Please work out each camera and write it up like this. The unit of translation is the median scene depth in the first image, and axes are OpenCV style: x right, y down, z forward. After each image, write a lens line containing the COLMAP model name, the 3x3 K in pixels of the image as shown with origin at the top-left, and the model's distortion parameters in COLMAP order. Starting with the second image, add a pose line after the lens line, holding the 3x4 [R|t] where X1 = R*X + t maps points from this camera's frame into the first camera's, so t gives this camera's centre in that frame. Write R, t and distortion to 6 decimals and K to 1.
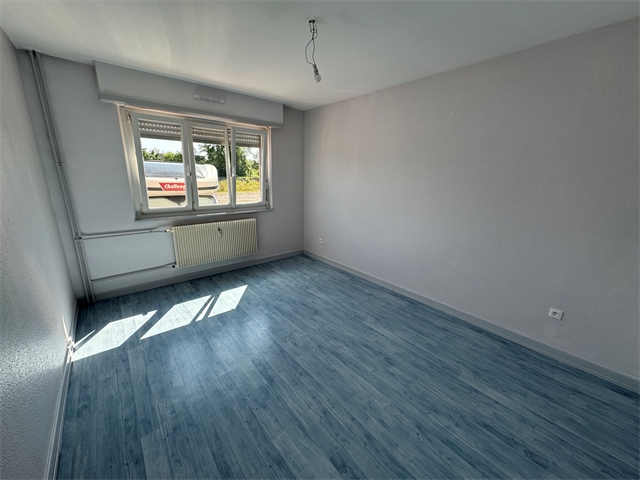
lens RADIAL K [[252.7, 0, 320.0], [0, 252.7, 240.0], [0, 0, 1]] dist [-0.000962, -0.000111]
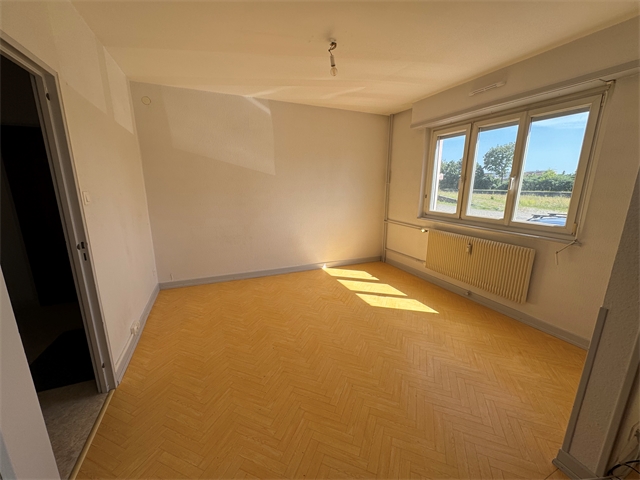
lens RADIAL K [[252.7, 0, 320.0], [0, 252.7, 240.0], [0, 0, 1]] dist [-0.000962, -0.000111]
pose [[-0.288350, 0.176994, -0.941025, 0.606873], [-0.267090, 0.928893, 0.256554, -0.161653], [0.919520, 0.325316, -0.220573, 0.844439]]
